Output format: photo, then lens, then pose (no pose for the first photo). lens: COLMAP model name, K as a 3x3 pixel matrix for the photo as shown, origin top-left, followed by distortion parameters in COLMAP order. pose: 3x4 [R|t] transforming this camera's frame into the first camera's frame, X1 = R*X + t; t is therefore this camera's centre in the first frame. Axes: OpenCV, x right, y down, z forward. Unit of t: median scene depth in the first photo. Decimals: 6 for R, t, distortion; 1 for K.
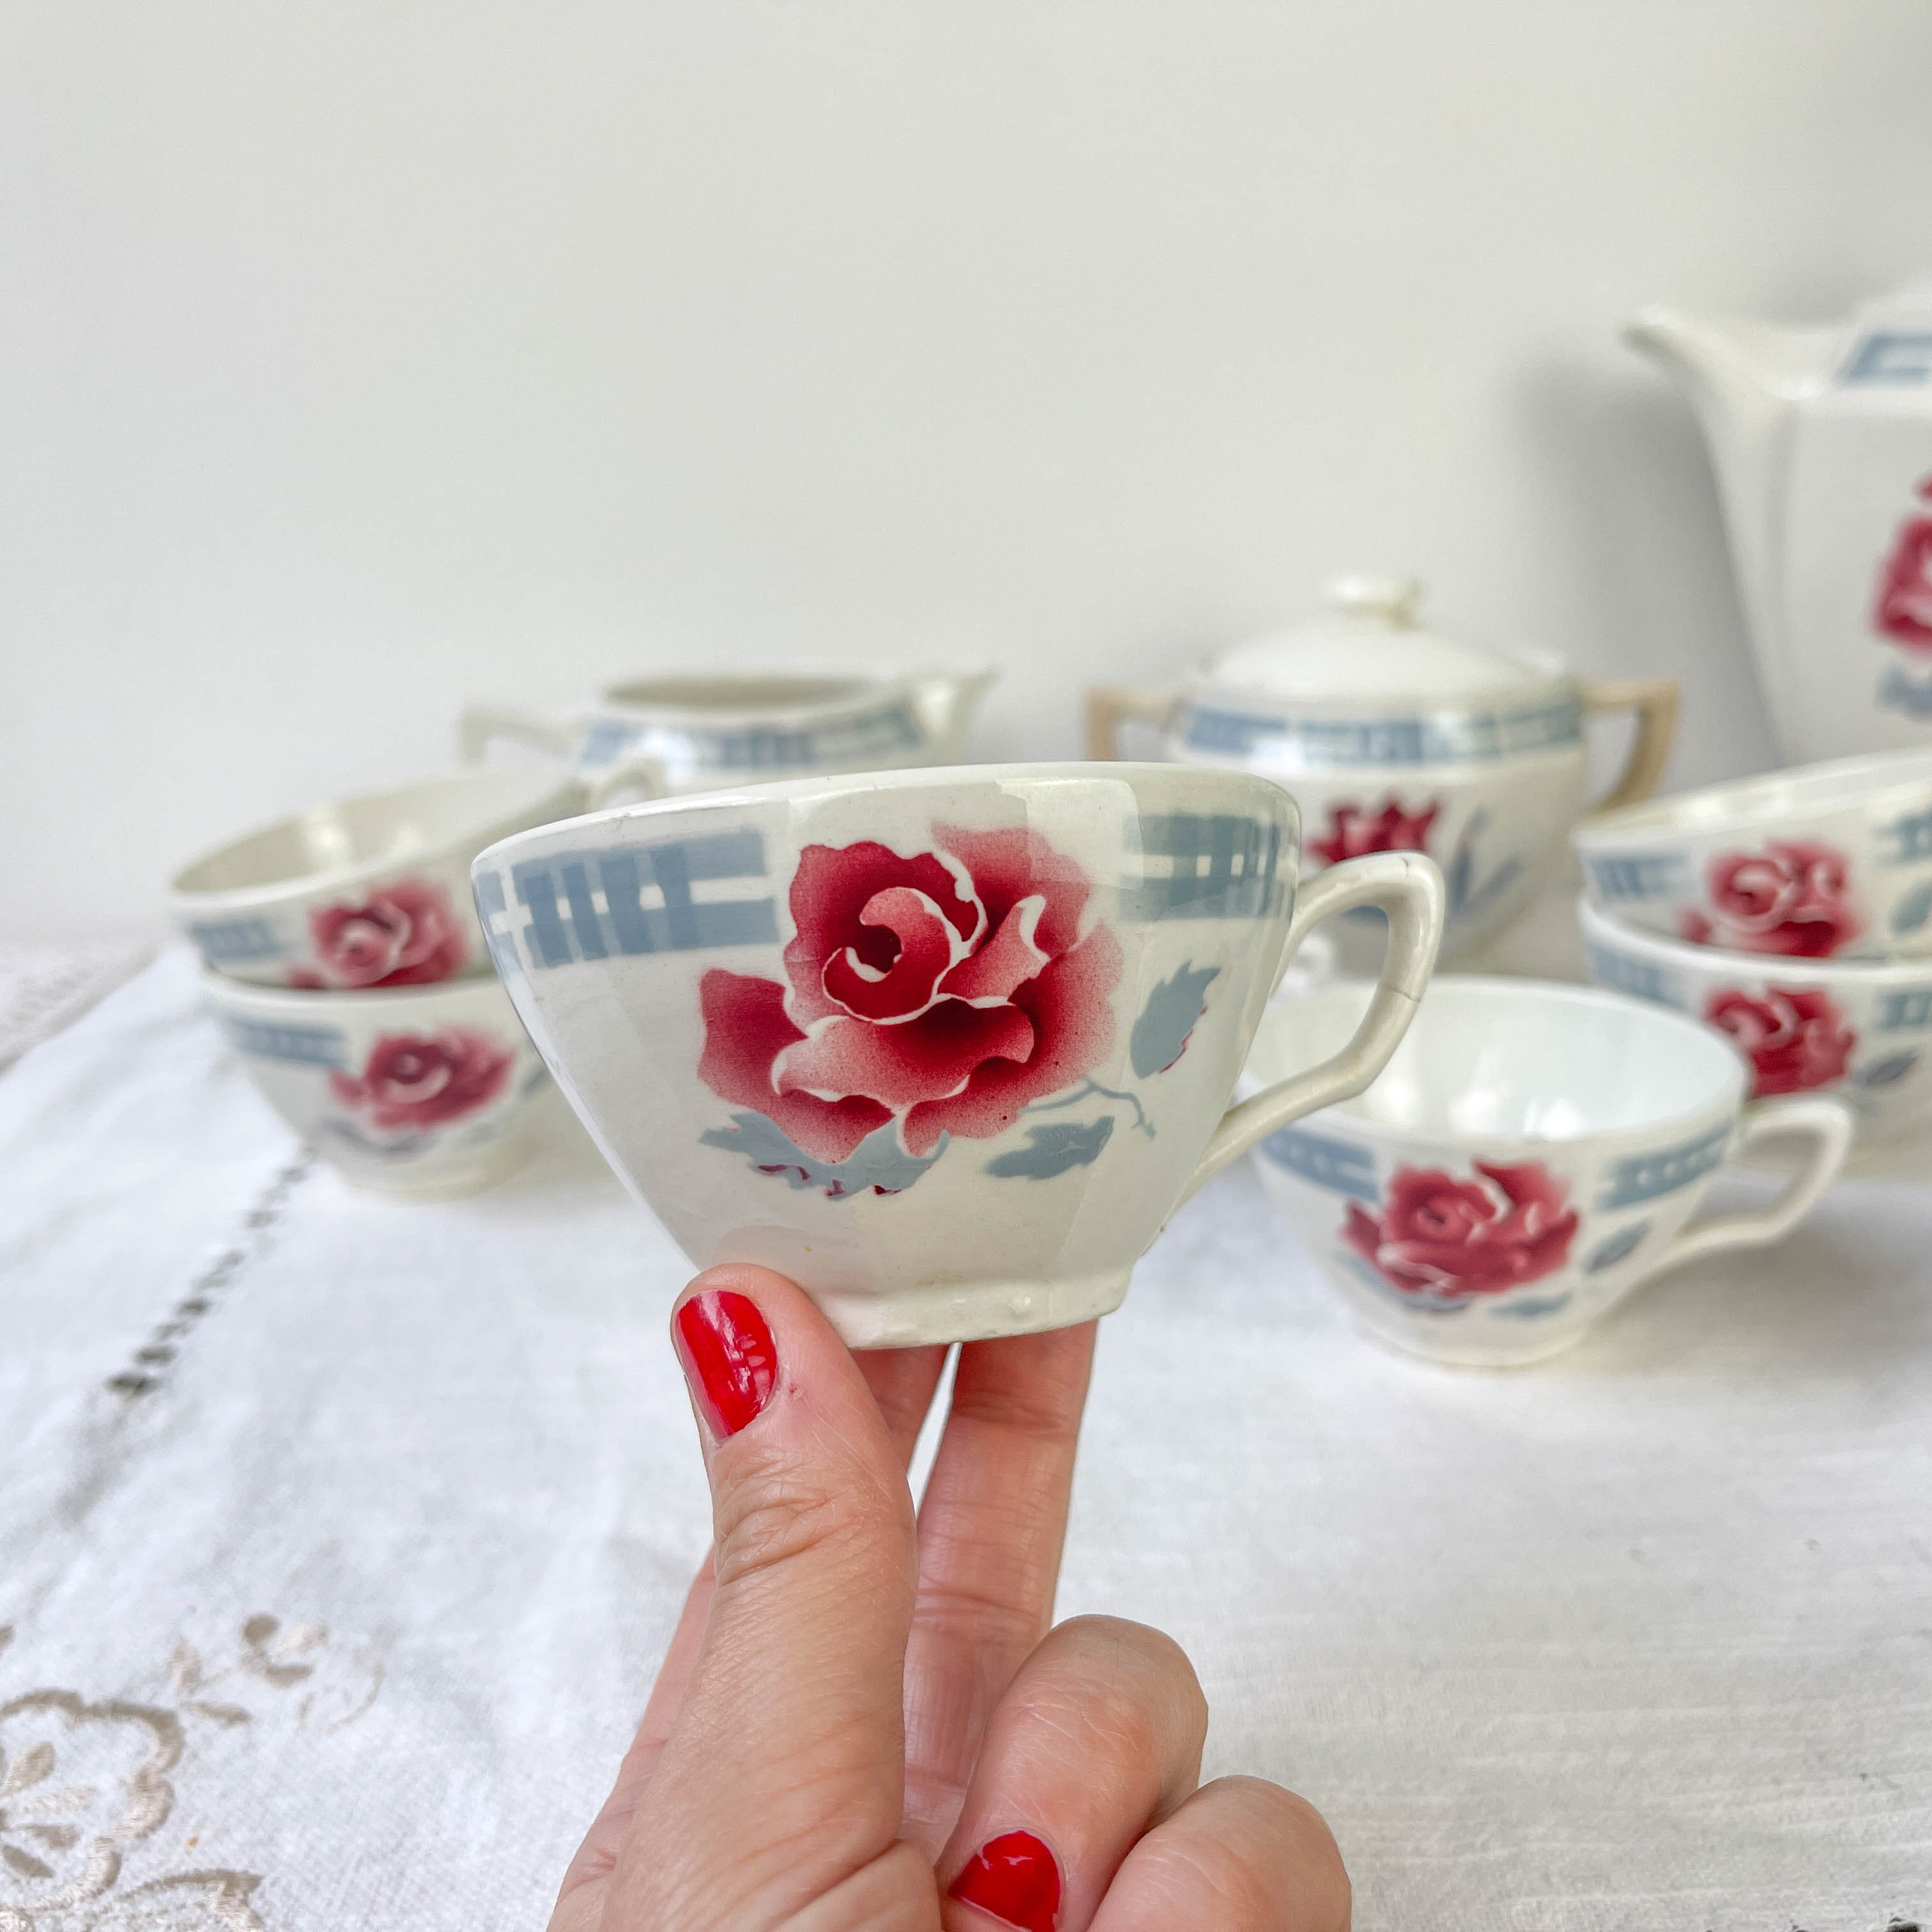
lens RADIAL K [[2005.9, 0, 966.0], [0, 2005.9, 966.0], [0, 0, 1]] dist [0.007620, -0.029408]
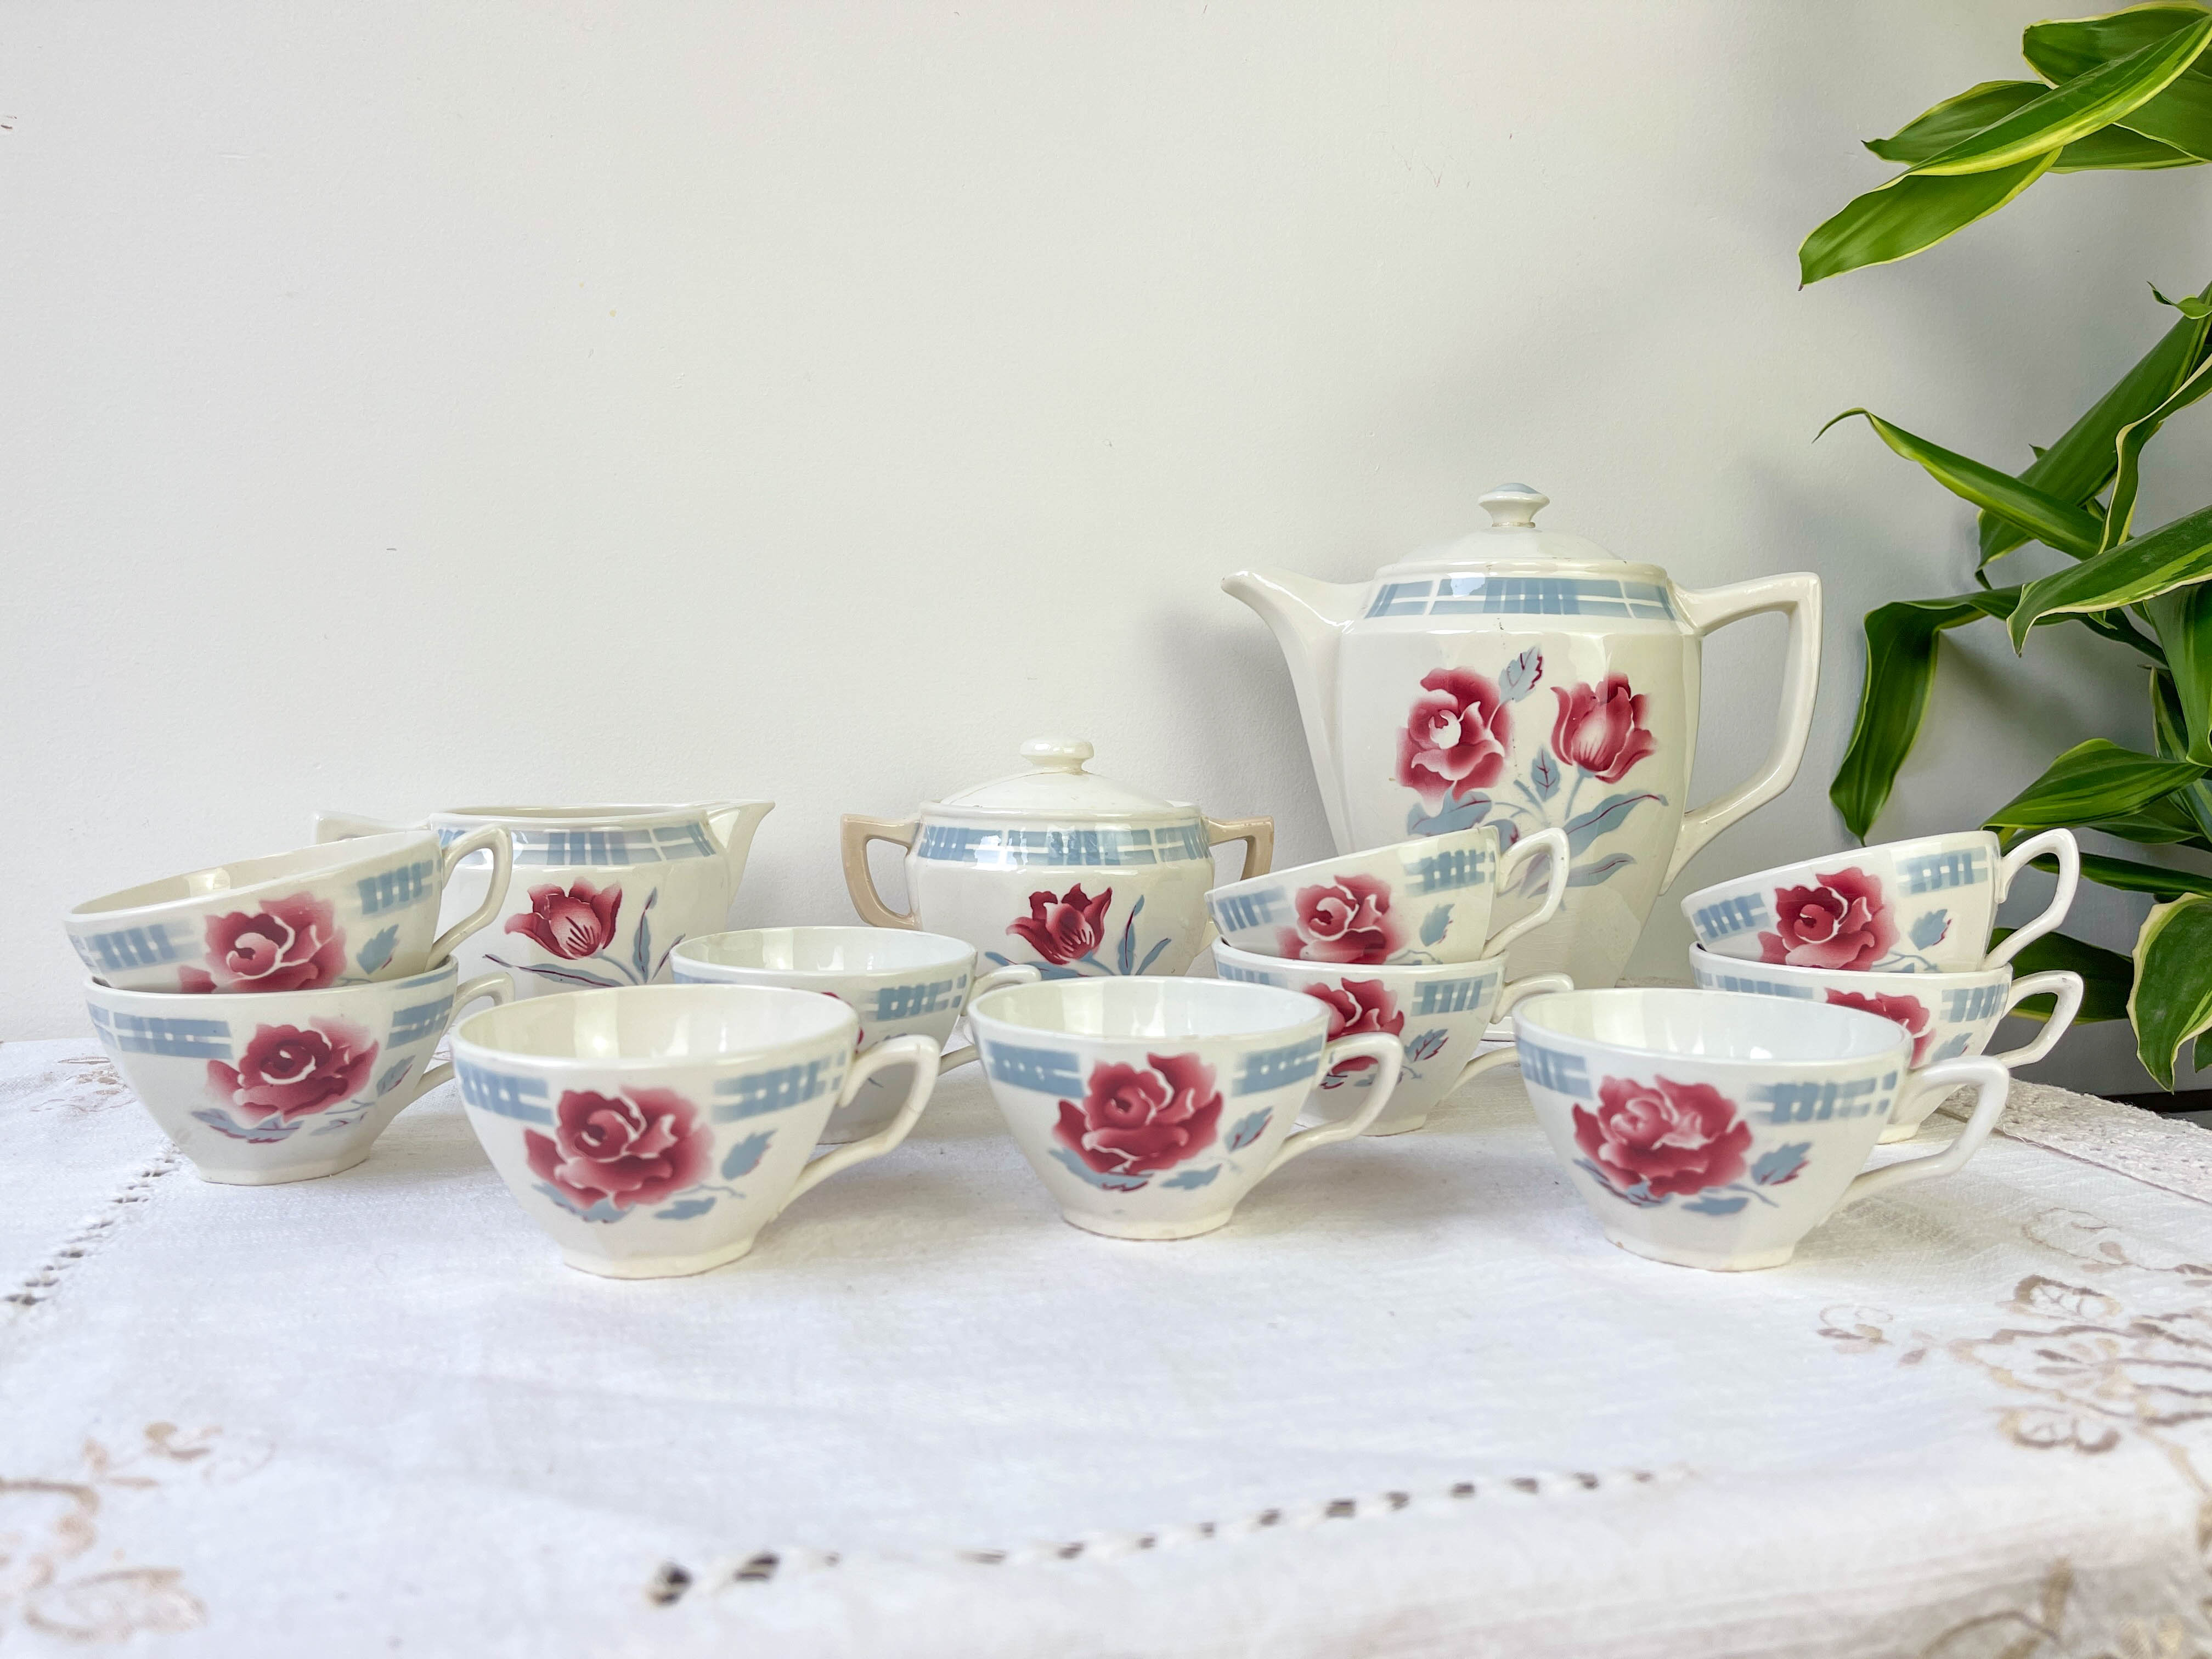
lens RADIAL K [[1658.3, 0, 1111.9], [0, 1658.3, 826.5], [0, 0, 1]] dist [0.061298, -0.098997]
pose [[0.971456, 0.023277, 0.236076, -0.038272], [0.029171, 0.975900, -0.216261, 0.154863], [-0.235421, 0.216975, 0.947364, -0.098186]]
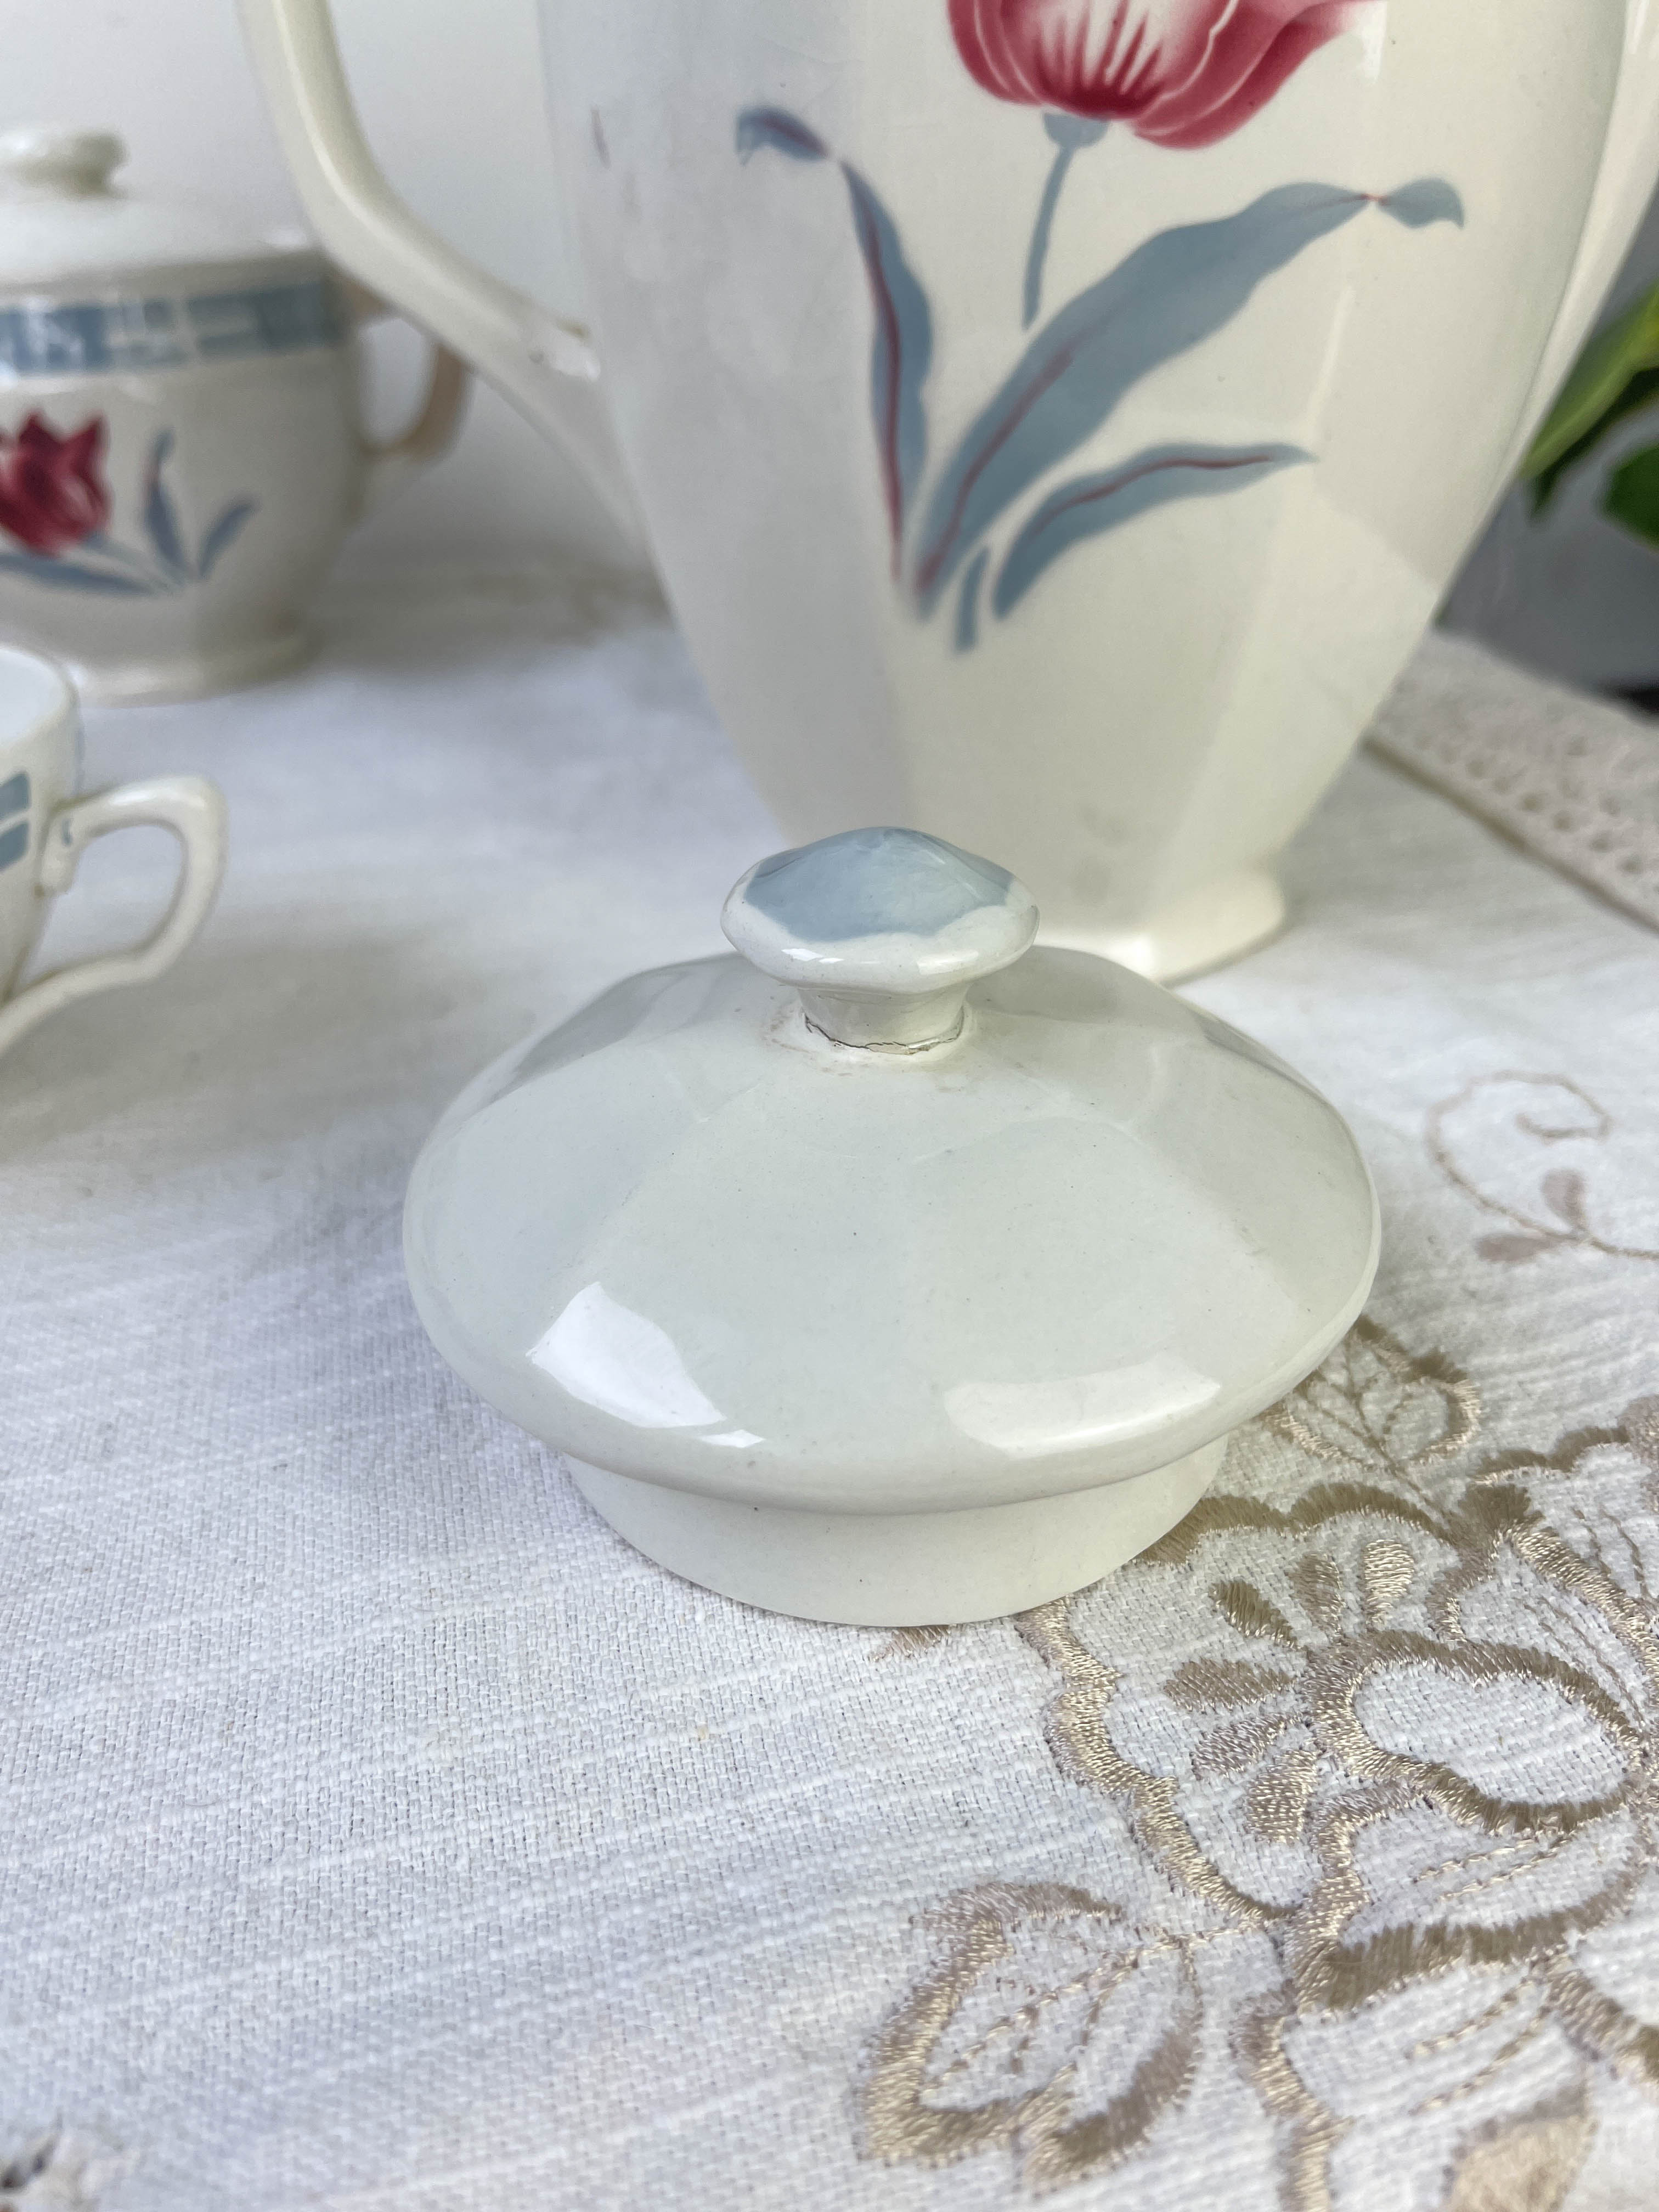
lens RADIAL K [[1745.2, 0, 829.5], [0, 1745.2, 1106.0], [0, 0, 1]] dist [0.000051, 0.000169]
pose [[0.975049, -0.101005, 0.197682, 0.459961], [0.051347, 0.968961, 0.241821, 0.033624], [-0.215971, -0.225637, 0.949971, 0.306008]]
